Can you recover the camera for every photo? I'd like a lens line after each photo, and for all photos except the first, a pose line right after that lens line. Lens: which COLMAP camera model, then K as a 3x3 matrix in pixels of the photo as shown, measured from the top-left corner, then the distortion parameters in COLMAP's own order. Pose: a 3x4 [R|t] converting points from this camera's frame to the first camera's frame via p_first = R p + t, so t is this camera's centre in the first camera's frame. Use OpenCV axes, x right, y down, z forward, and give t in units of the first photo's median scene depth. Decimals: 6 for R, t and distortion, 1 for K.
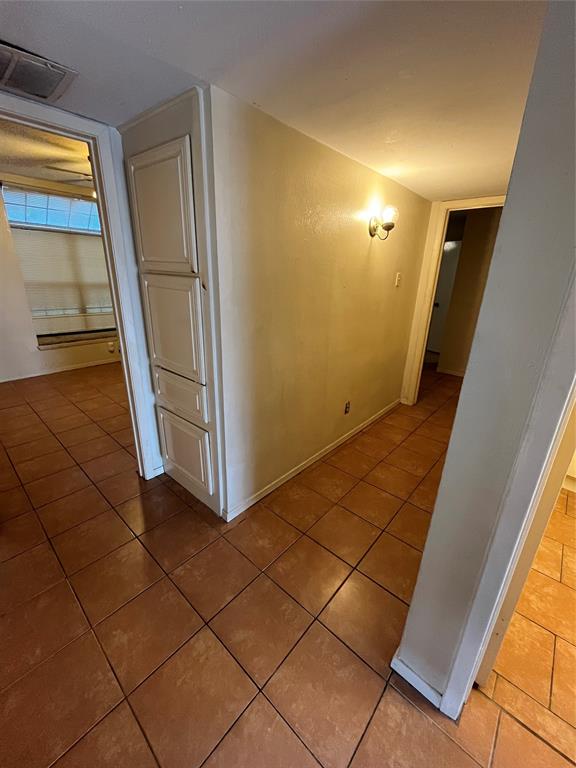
lens RADIAL K [[311.4, 0, 289.5], [0, 311.4, 381.1], [0, 0, 1]] dist [-0.004102, 0.000558]
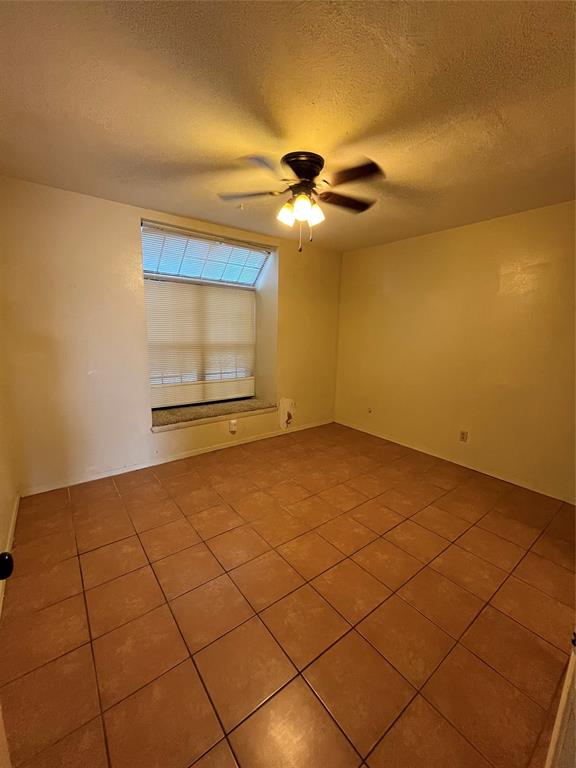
lens RADIAL K [[311.4, 0, 289.5], [0, 311.4, 381.1], [0, 0, 1]] dist [-0.004102, 0.000558]
pose [[0.982332, 0.024598, -0.185523, -0.326087], [-0.054762, 0.985716, -0.159264, -0.111990], [0.178956, 0.166610, 0.969647, 0.298157]]
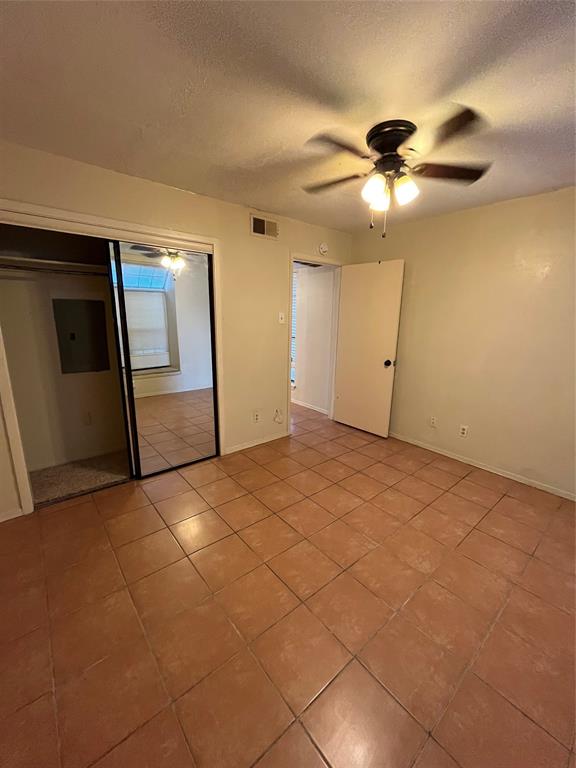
lens RADIAL K [[311.4, 0, 289.5], [0, 311.4, 381.1], [0, 0, 1]] dist [-0.004102, 0.000558]
pose [[-0.988153, -0.080415, 0.130717, -0.344675], [0.000616, 0.849649, 0.527348, -0.415742], [-0.153470, 0.521181, -0.839534, 1.138834]]
